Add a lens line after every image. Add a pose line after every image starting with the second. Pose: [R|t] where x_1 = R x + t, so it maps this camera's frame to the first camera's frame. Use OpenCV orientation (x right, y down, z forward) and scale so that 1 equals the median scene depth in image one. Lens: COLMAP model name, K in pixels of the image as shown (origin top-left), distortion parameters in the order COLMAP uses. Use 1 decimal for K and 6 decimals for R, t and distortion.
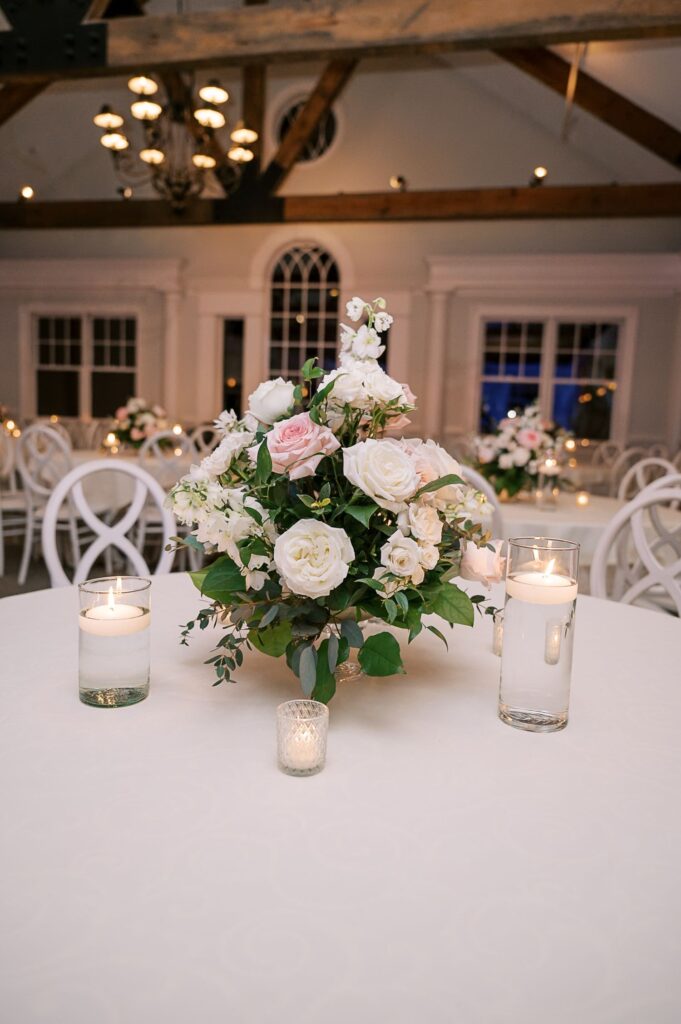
lens RADIAL K [[756.0, 0, 353.9], [0, 756.0, 506.4], [0, 0, 1]] dist [0.008849, -0.007449]
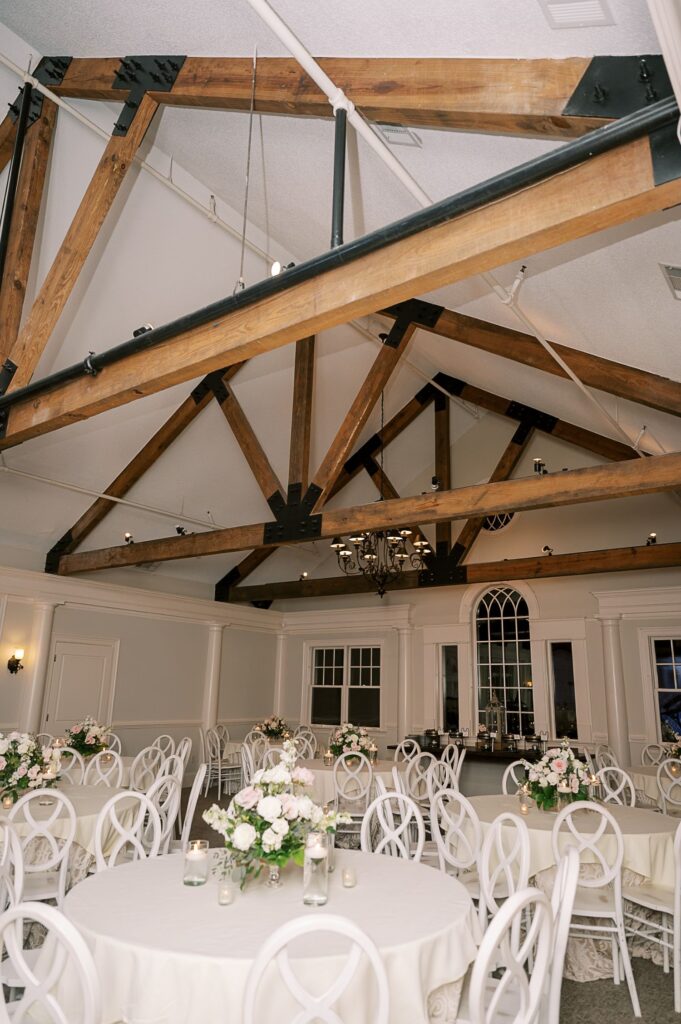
lens RADIAL K [[692.2, 0, 341.3], [0, 692.2, 506.5], [0, 0, 1]] dist [0.004095, -0.003631]
pose [[0.919321, -0.121779, -0.374190, 0.346179], [-0.032214, 0.924427, -0.379997, -0.026831], [0.392187, 0.361394, 0.845922, -0.400118]]
